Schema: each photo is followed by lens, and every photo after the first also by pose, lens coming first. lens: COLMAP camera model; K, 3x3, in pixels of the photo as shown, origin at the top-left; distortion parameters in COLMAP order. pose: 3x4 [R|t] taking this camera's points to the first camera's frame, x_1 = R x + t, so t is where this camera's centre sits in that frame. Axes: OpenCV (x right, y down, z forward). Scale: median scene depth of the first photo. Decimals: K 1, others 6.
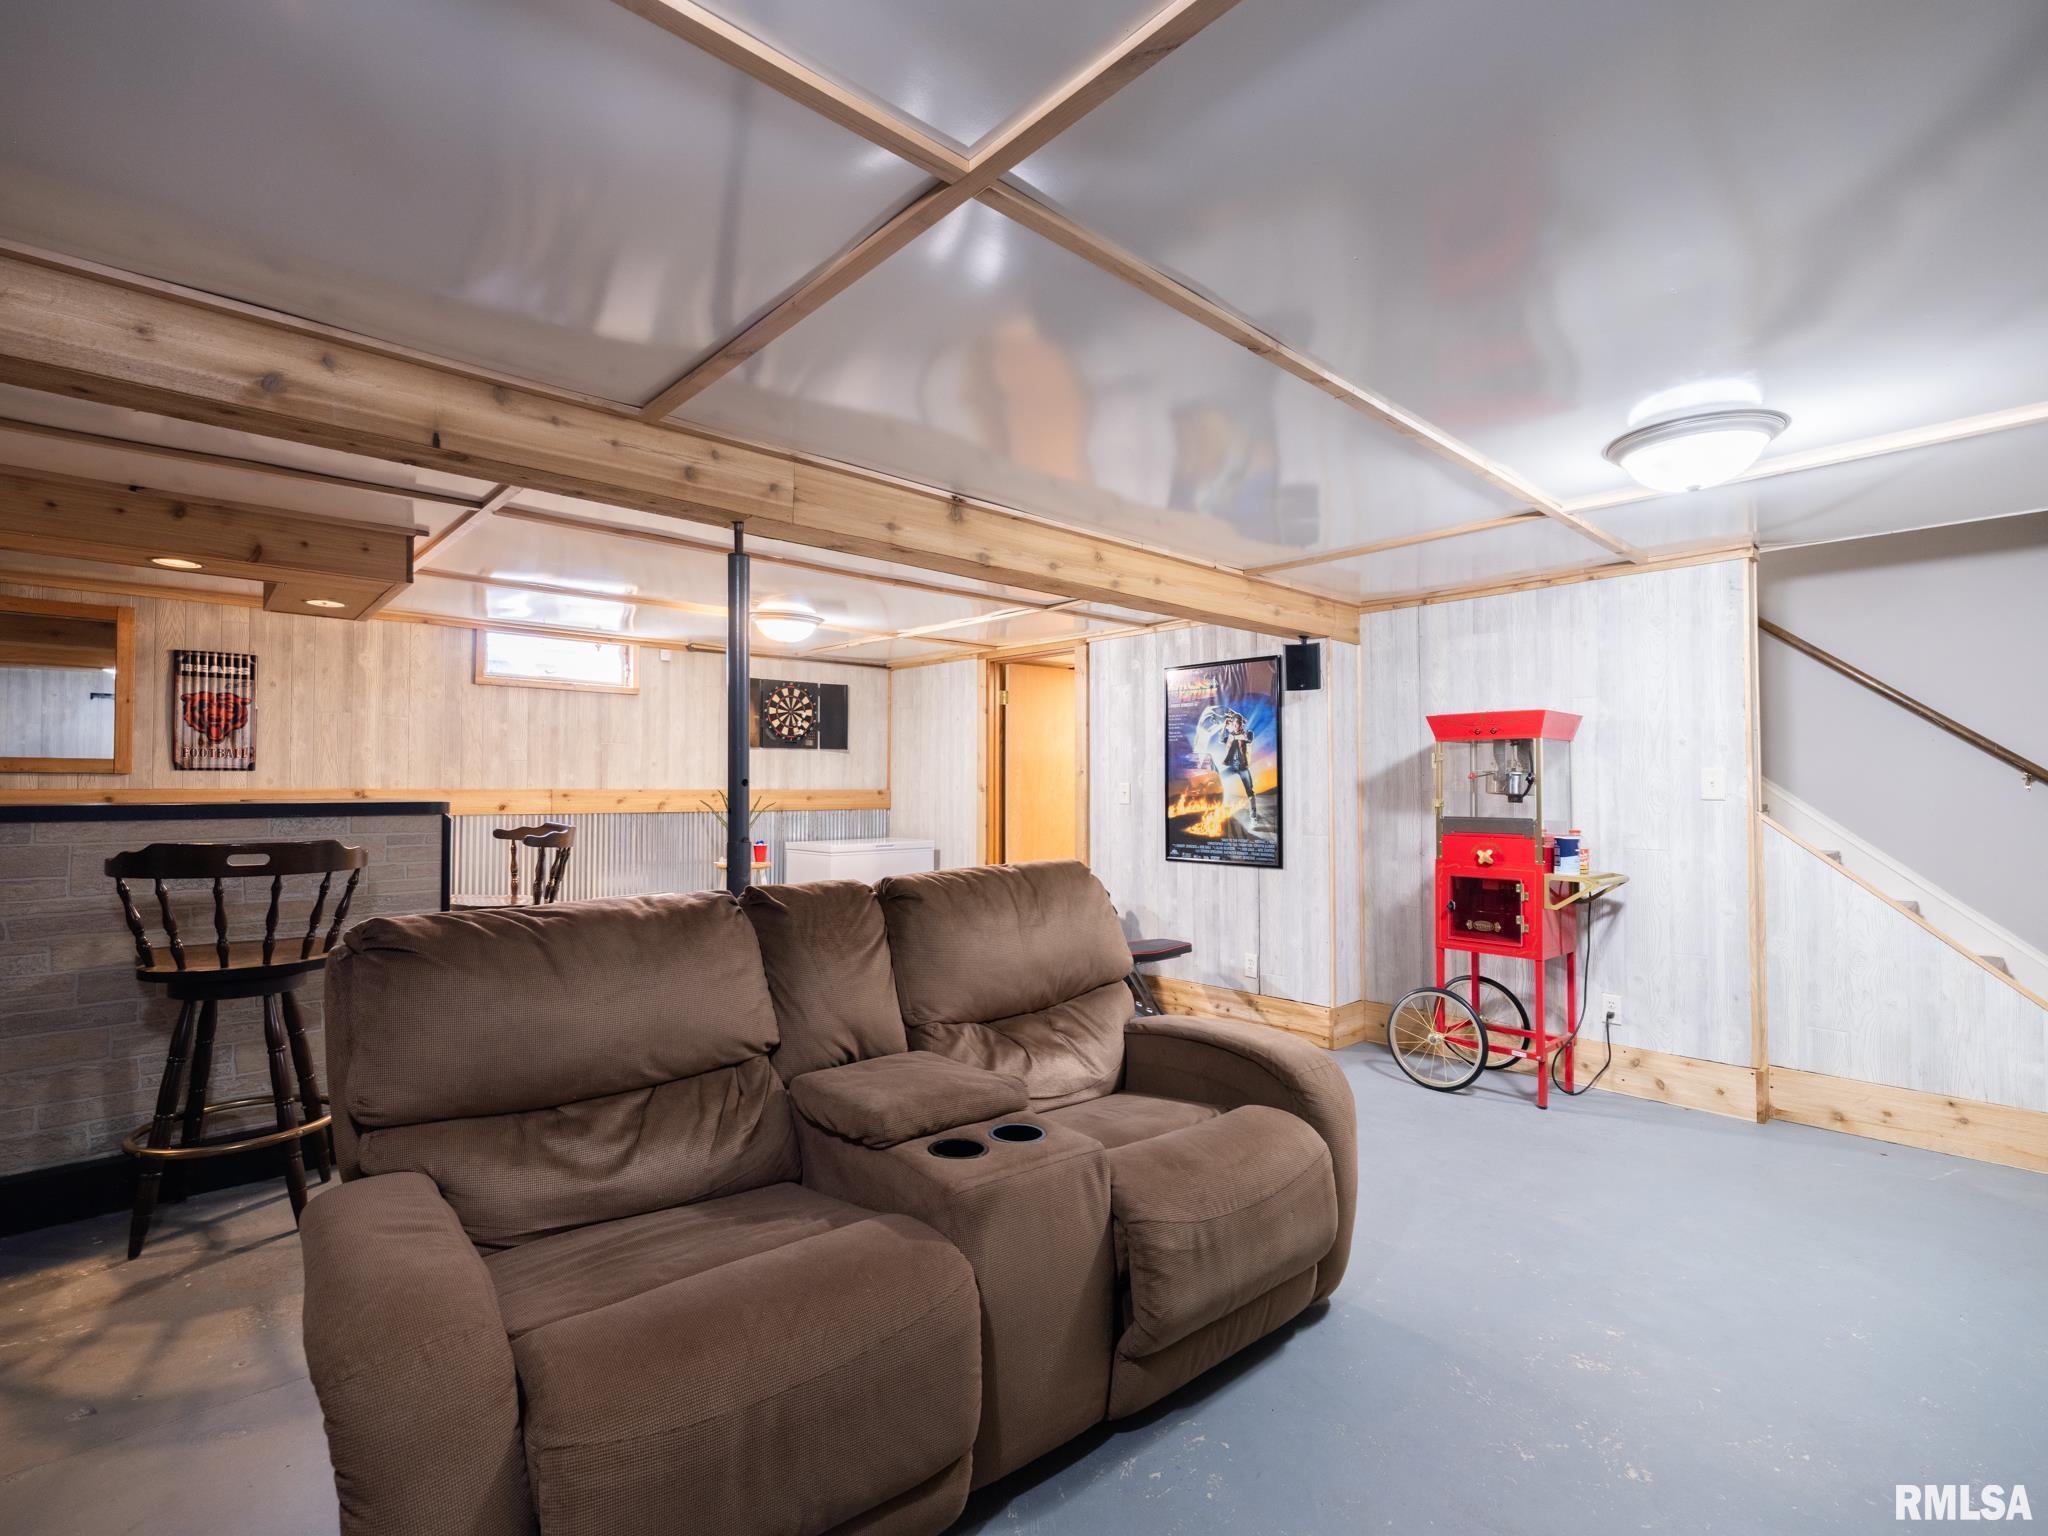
lens RADIAL K [[940.0, 0, 1022.0], [0, 940.0, 774.1], [0, 0, 1]] dist [-0.005063, 0.003322]
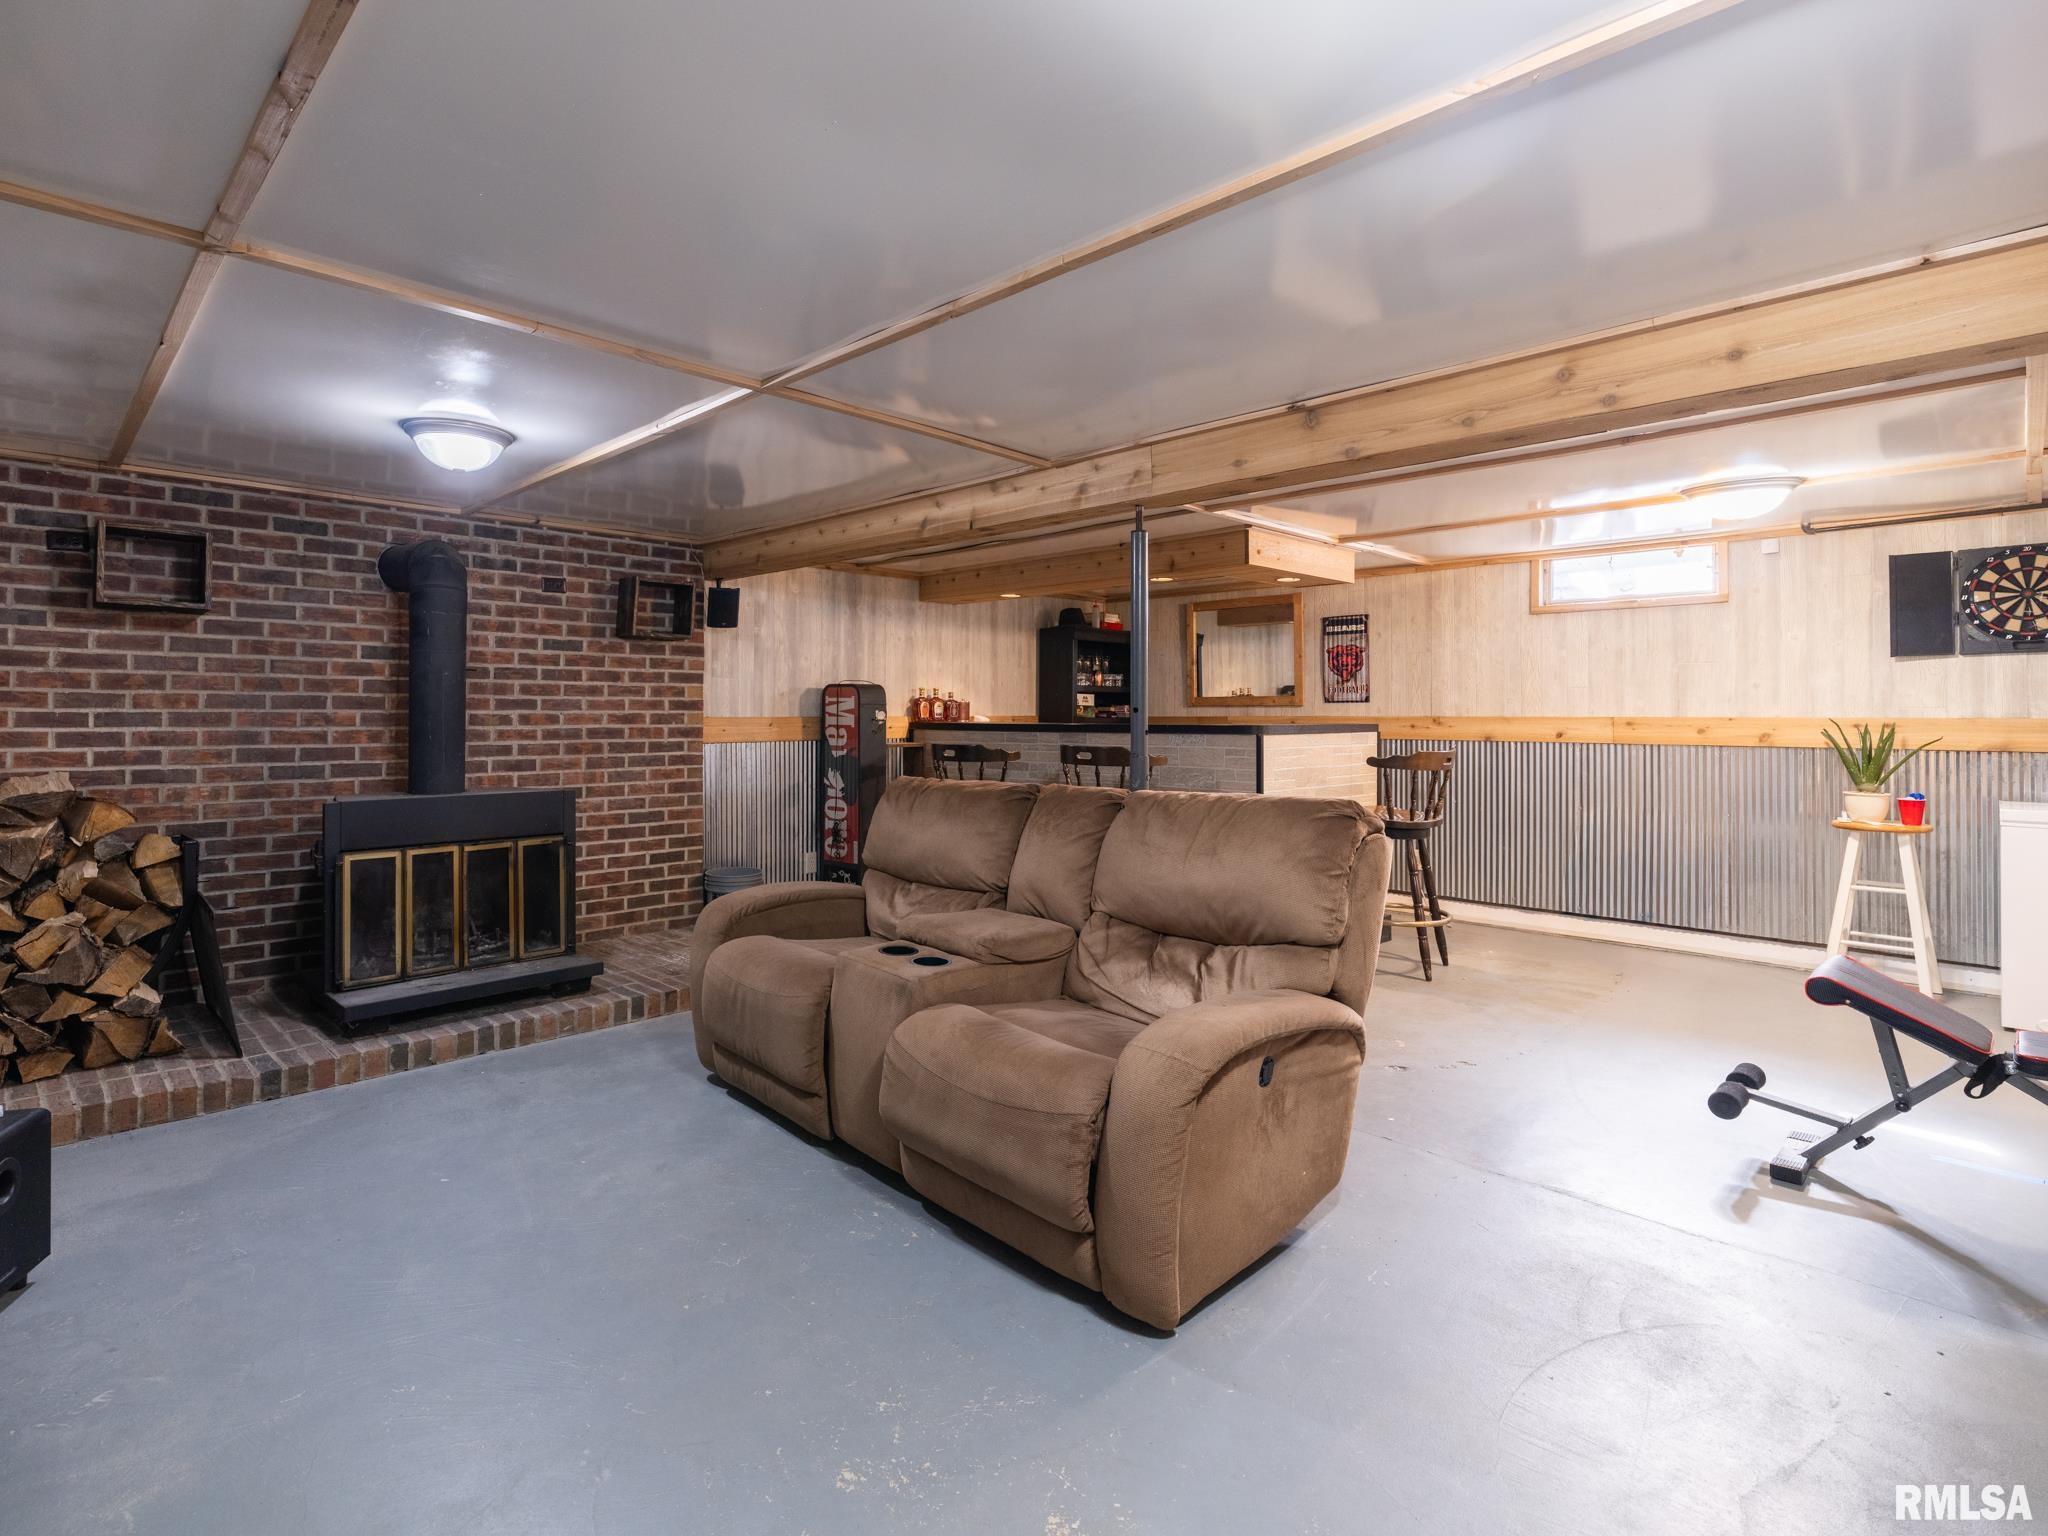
lens RADIAL K [[973.0, 0, 930.1], [0, 973.0, 711.9], [0, 0, 1]] dist [0.000576, 0.000456]
pose [[0.027065, -0.003882, -0.999626, 0.455021], [0.013274, 0.999906, -0.003524, 0.005836], [0.999546, -0.013174, 0.027114, 0.305135]]
